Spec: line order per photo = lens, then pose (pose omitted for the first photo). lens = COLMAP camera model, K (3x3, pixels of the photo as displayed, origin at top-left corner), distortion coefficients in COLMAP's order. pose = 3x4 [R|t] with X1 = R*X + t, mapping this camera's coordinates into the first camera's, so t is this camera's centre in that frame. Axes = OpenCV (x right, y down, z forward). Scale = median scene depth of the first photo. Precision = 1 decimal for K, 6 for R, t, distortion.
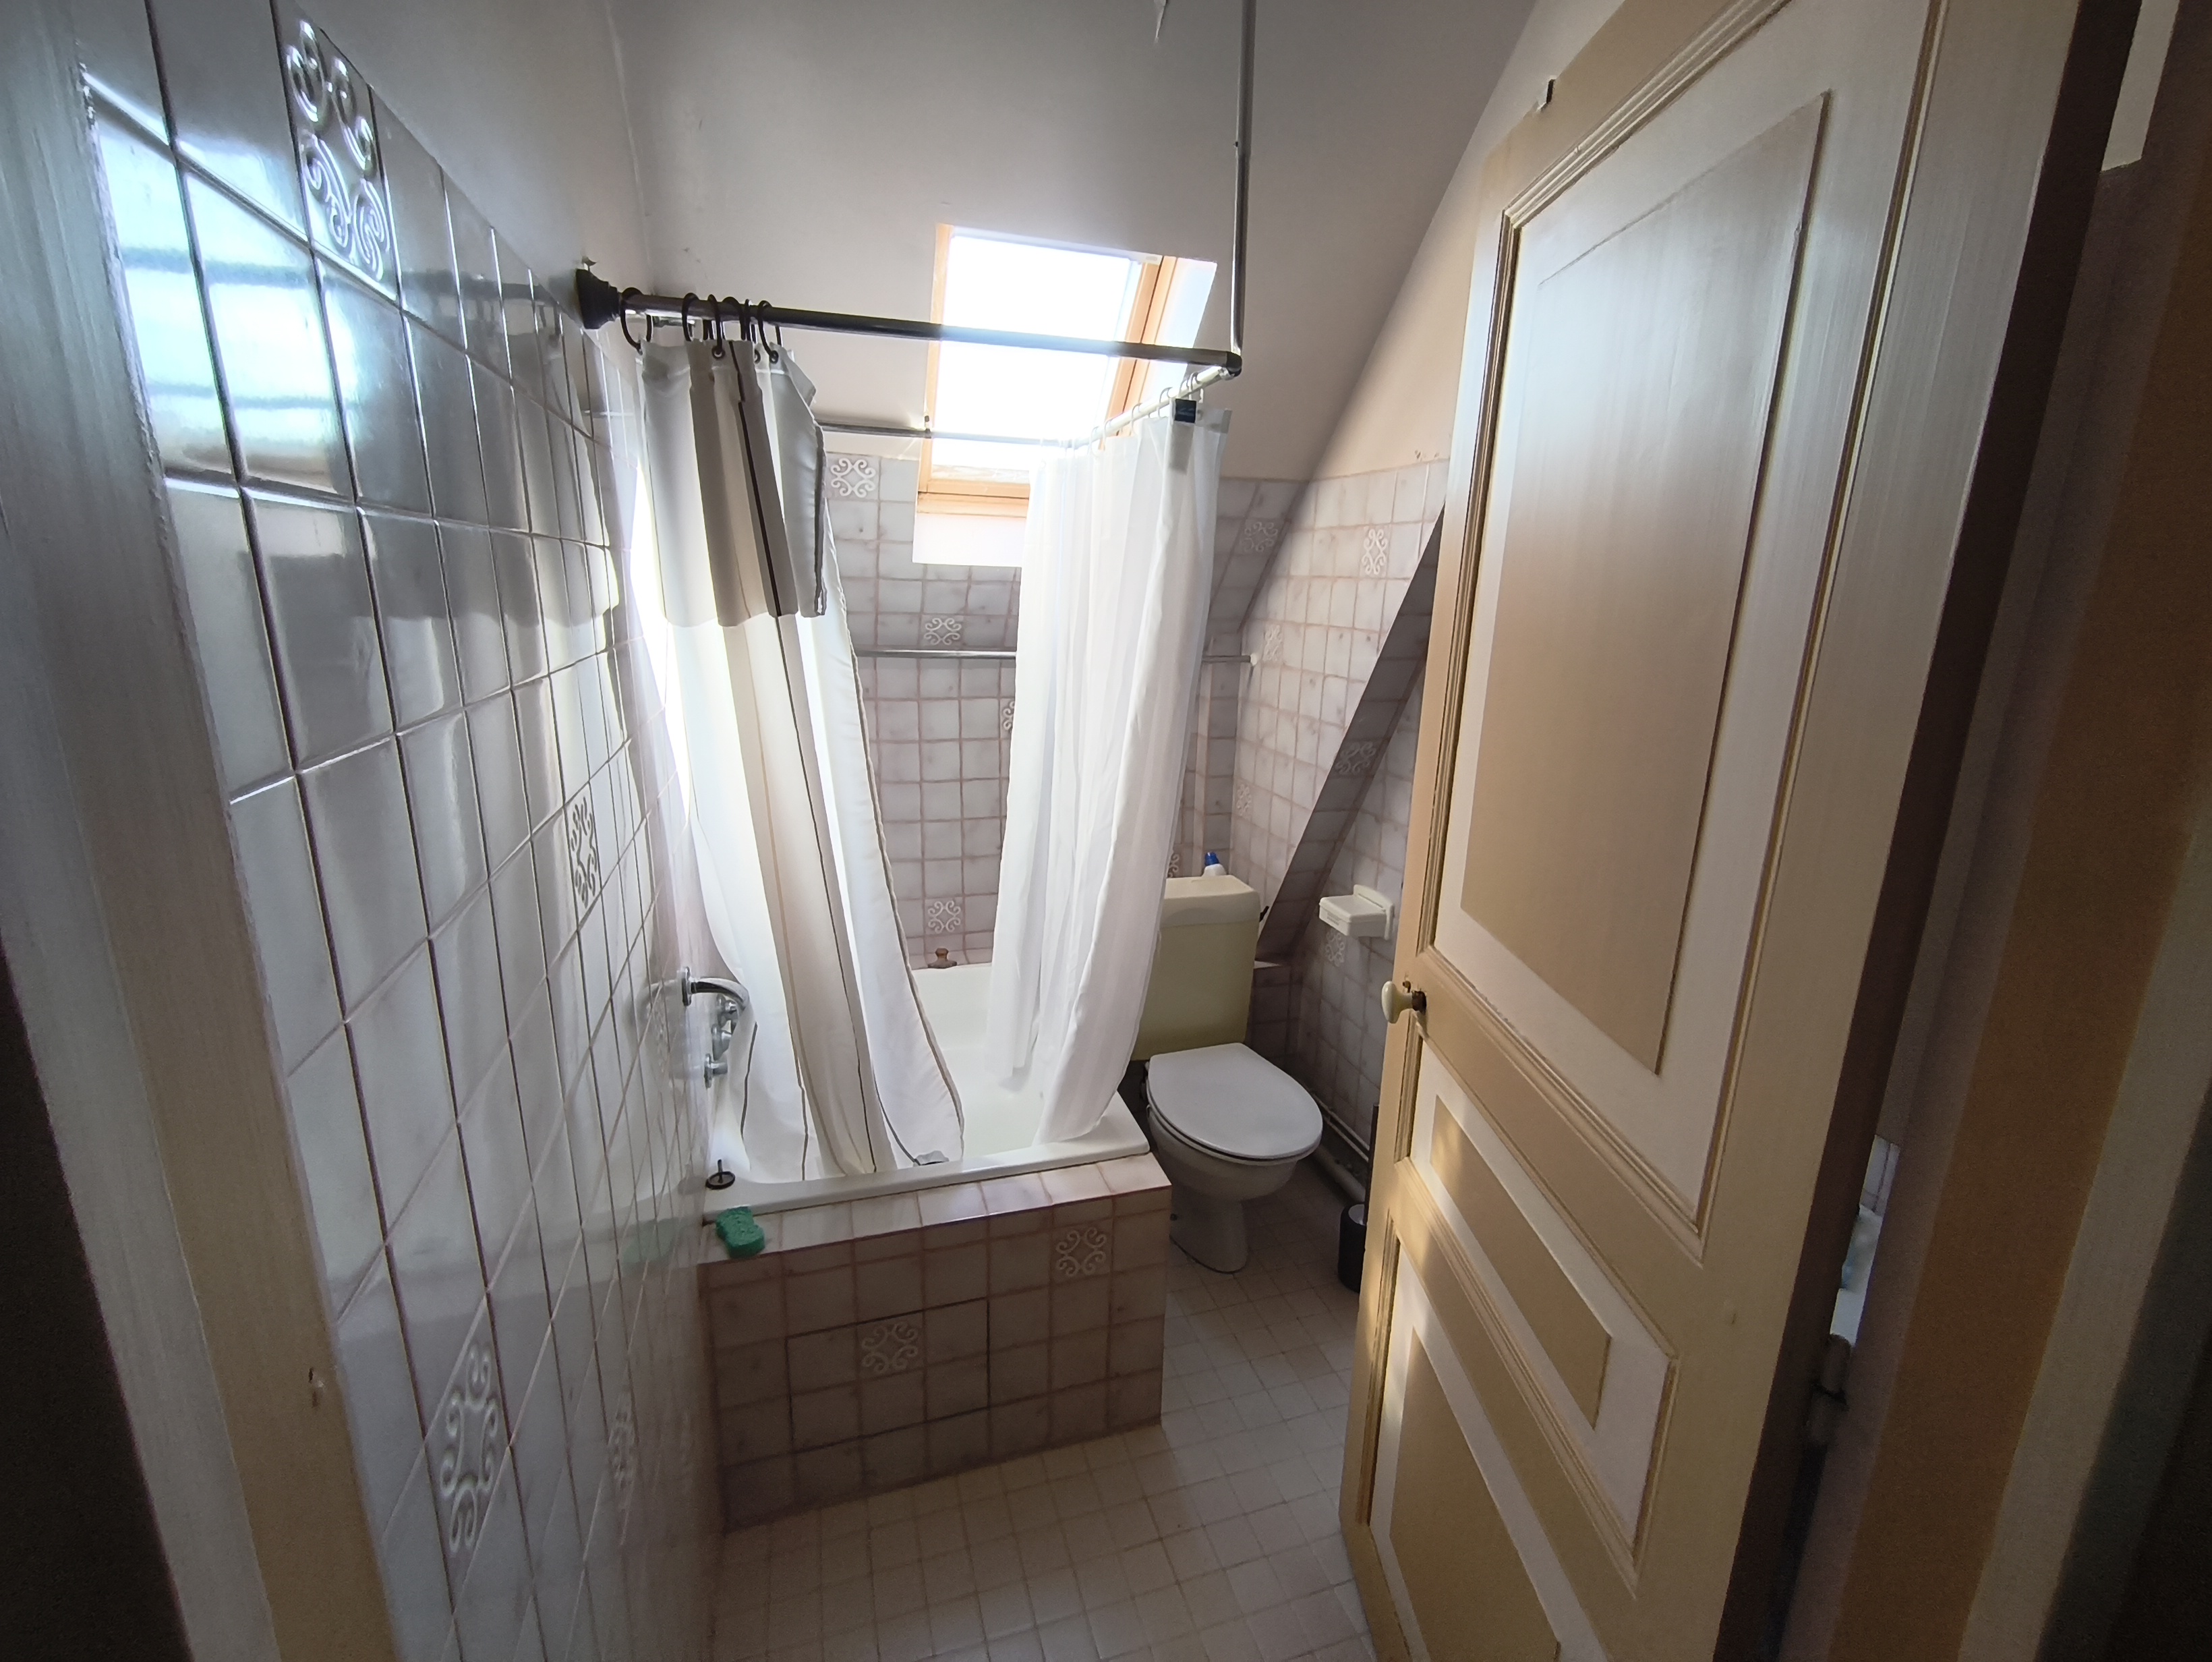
lens RADIAL K [[976.3, 0, 1109.9], [0, 976.3, 835.4], [0, 0, 1]] dist [-0.002638, 0.000663]
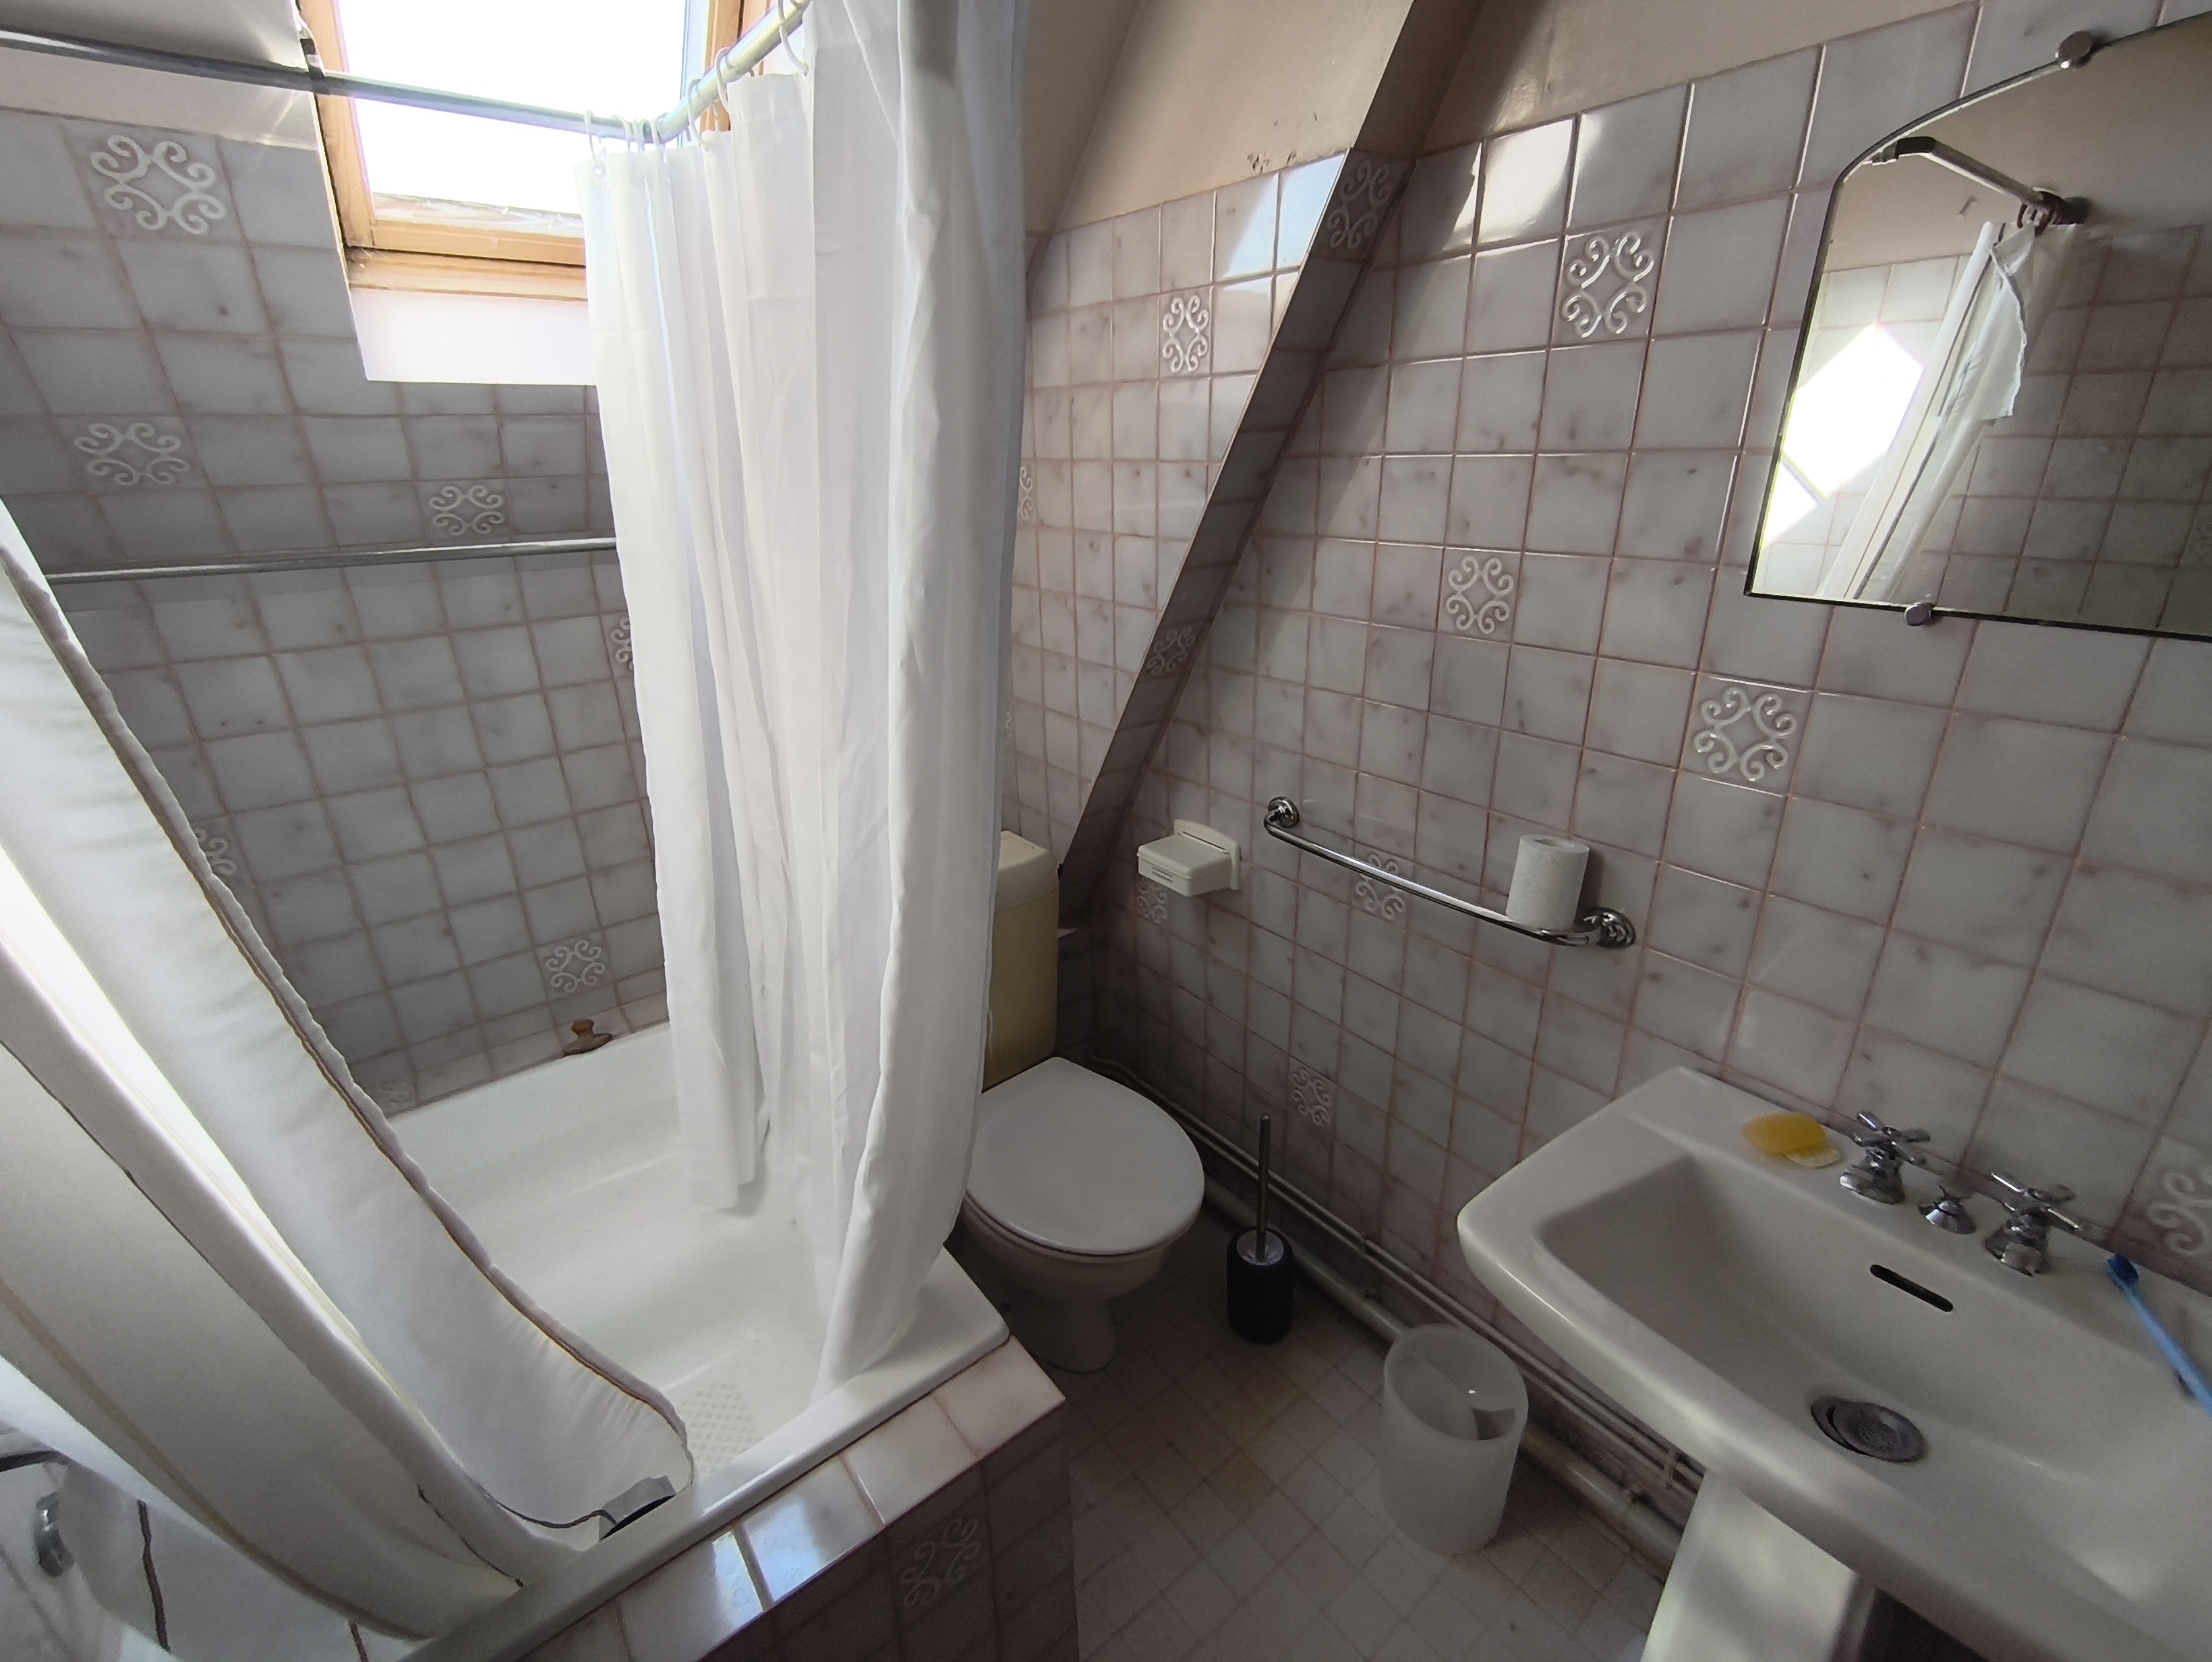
lens RADIAL K [[976.3, 0, 1102.9], [0, 976.3, 817.4], [0, 0, 1]] dist [-0.002638, 0.000663]
pose [[0.934603, -0.171128, 0.311822, -0.033223], [0.133797, 0.981413, 0.137578, -0.063225], [-0.329569, -0.086860, 0.940127, 0.335138]]
